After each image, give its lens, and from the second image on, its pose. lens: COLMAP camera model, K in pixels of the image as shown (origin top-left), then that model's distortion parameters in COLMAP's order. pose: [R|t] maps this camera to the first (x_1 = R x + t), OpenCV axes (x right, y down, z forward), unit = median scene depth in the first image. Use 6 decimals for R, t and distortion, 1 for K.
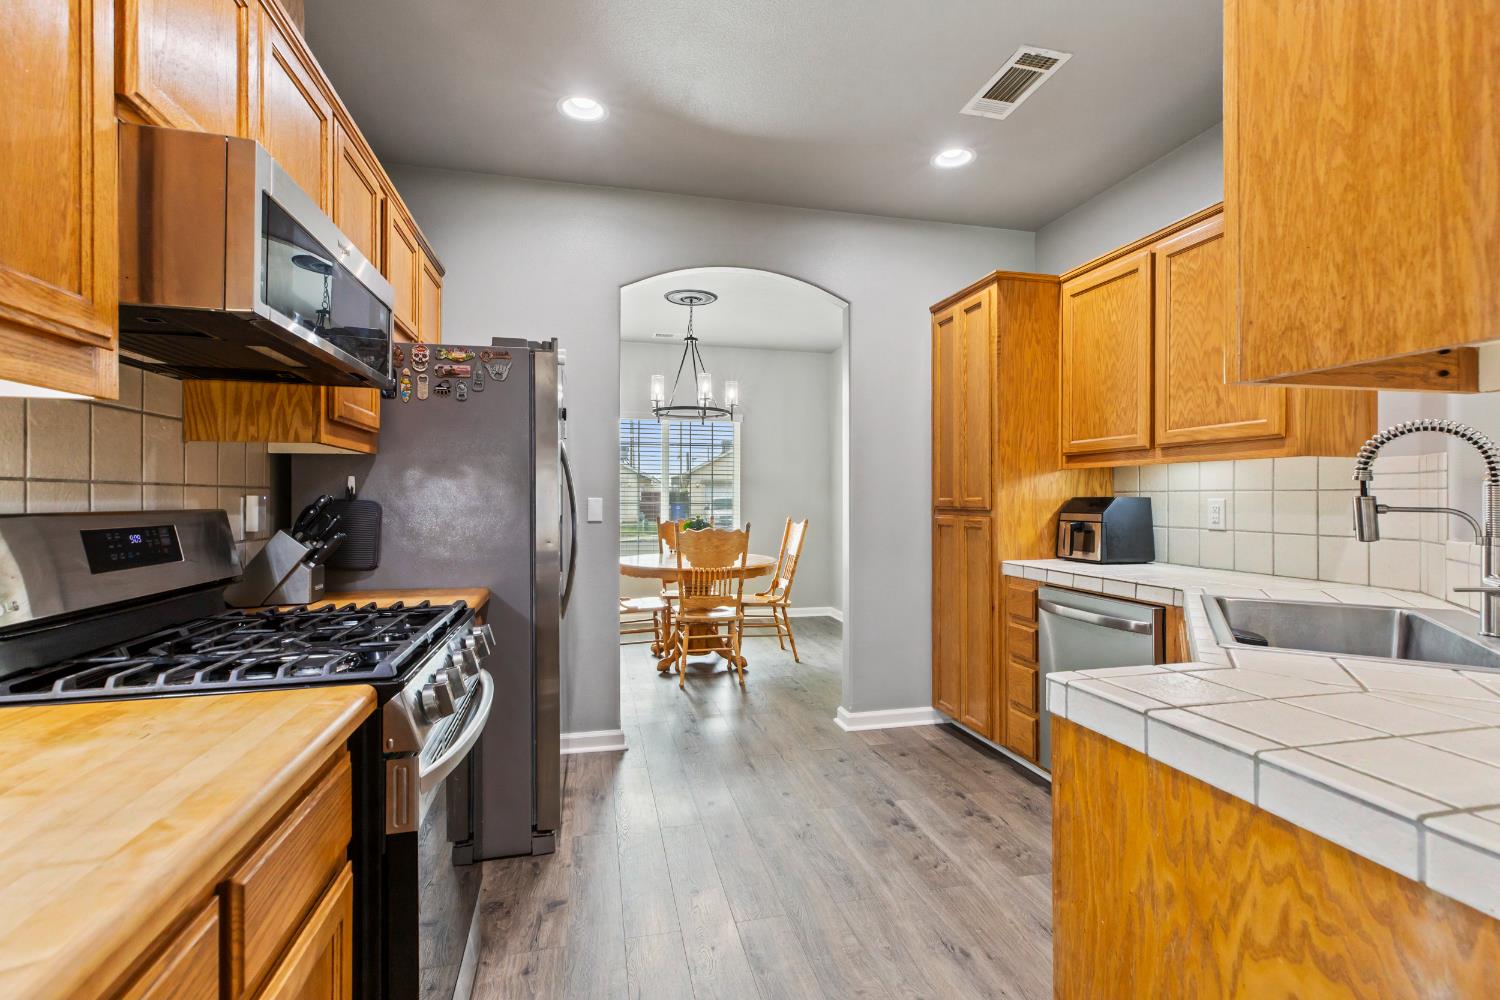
lens RADIAL K [[681.0, 0, 752.0], [0, 681.0, 494.2], [0, 0, 1]] dist [-0.010288, 0.000718]
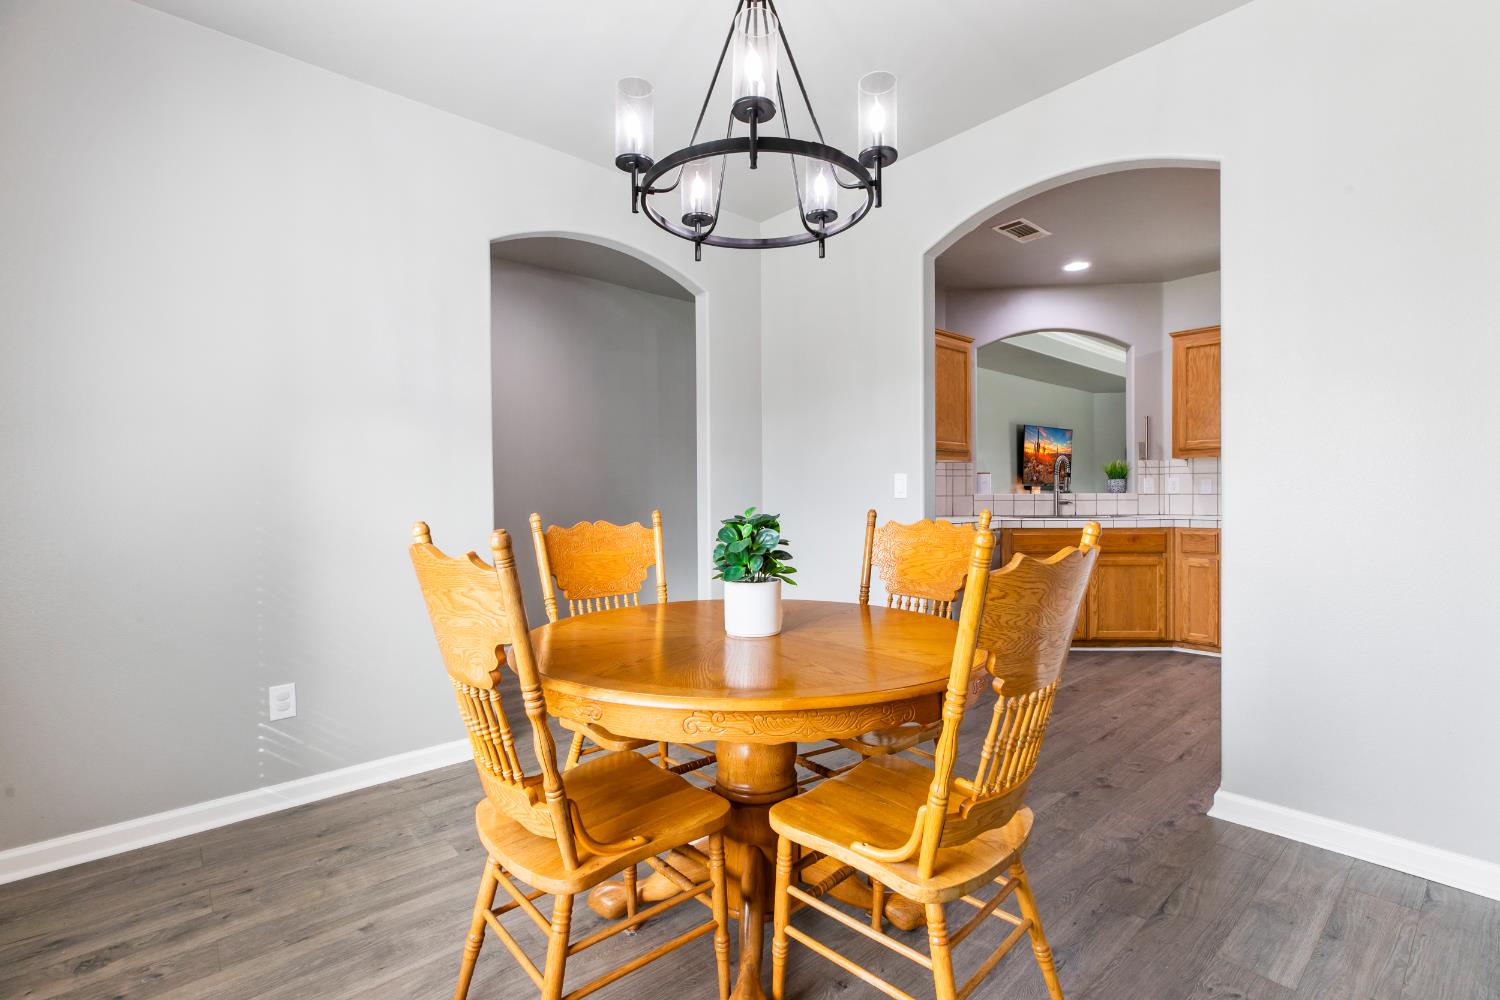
lens RADIAL K [[681.0, 0, 752.0], [0, 681.0, 494.2], [0, 0, 1]] dist [-0.010288, 0.000718]
pose [[-0.474946, 0.002555, 0.880011, -0.885731], [-0.000152, 0.999996, -0.002986, 0.064308], [-0.880015, -0.001552, -0.474944, 2.700348]]
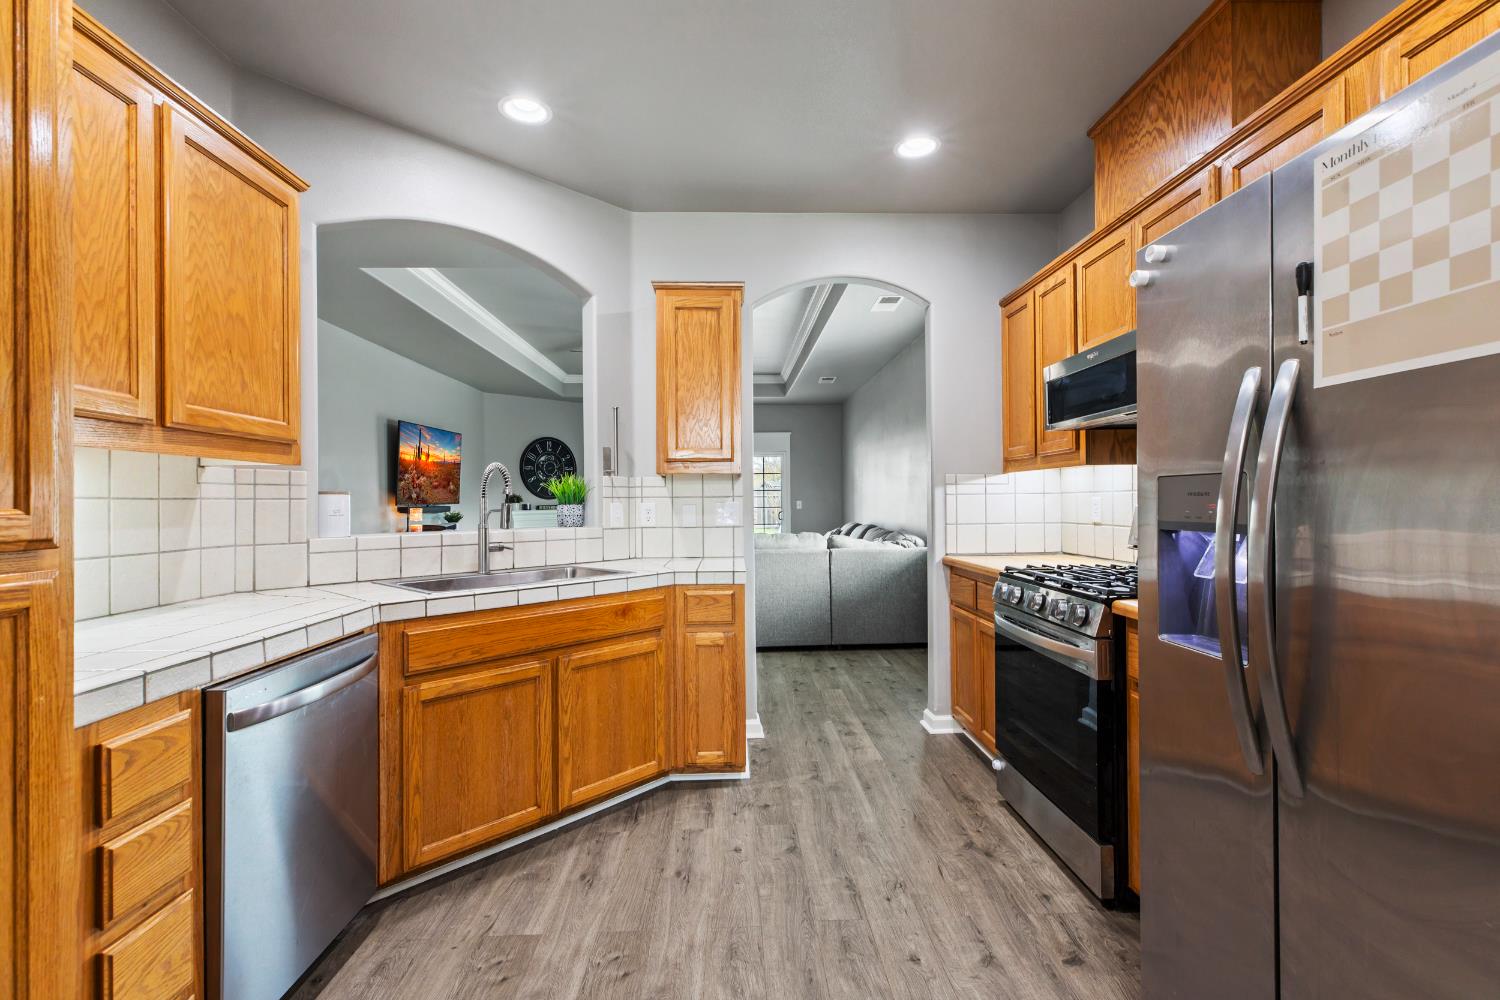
lens RADIAL K [[685.5, 0, 750.0], [0, 685.5, 500.0], [0, 0, 1]] dist [0.002561, 0.000360]
pose [[-0.979396, 0.009393, 0.201729, -0.057332], [0.007431, 0.999917, -0.010480, 0.011003], [-0.201810, -0.008765, -0.979385, 1.805978]]
